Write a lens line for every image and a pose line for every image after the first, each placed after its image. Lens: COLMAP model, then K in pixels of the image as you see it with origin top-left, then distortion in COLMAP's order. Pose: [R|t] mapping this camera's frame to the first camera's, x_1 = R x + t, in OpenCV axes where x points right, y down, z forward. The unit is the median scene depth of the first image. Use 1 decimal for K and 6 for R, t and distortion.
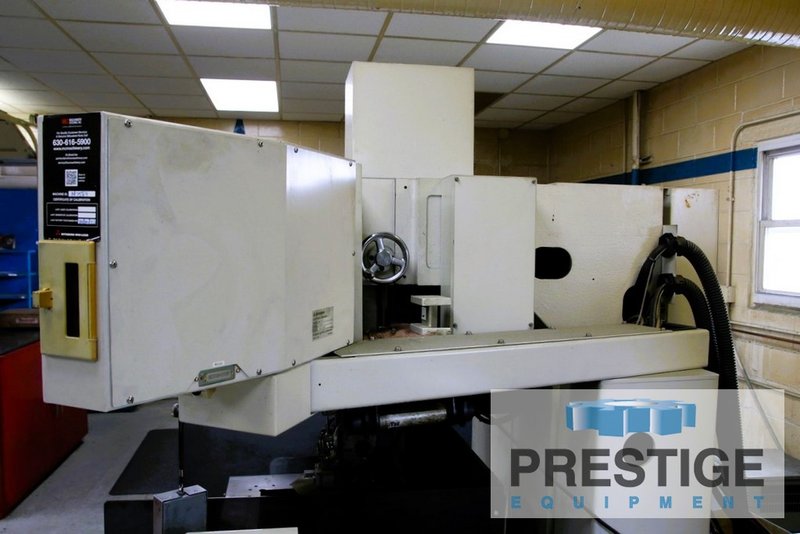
lens RADIAL K [[623.4, 0, 399.0], [0, 623.4, 266.6], [0, 0, 1]] dist [-0.096551, 0.029499]
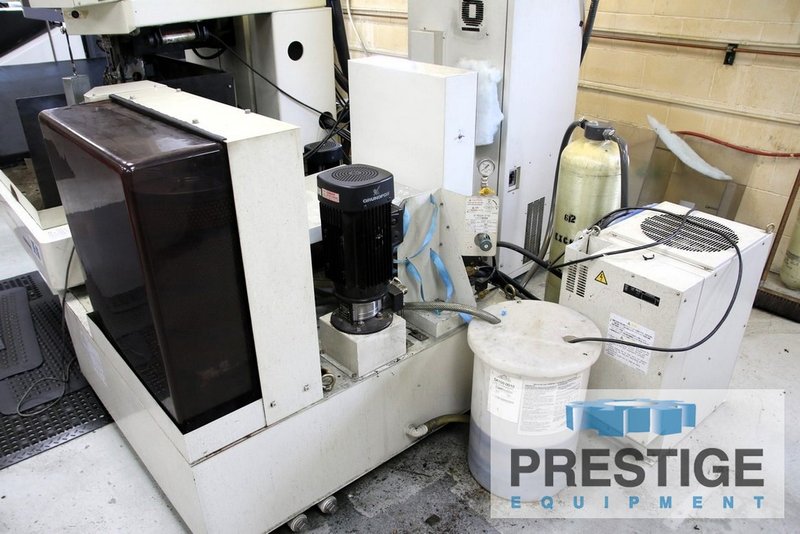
lens RADIAL K [[623.4, 0, 398.1], [0, 623.4, 268.2], [0, 0, 1]] dist [-0.096551, 0.029499]
pose [[0.854096, -0.256788, 0.452306, -0.152104], [0.047664, 0.904609, 0.423570, 0.045282], [-0.517927, -0.340210, 0.784862, -0.374250]]
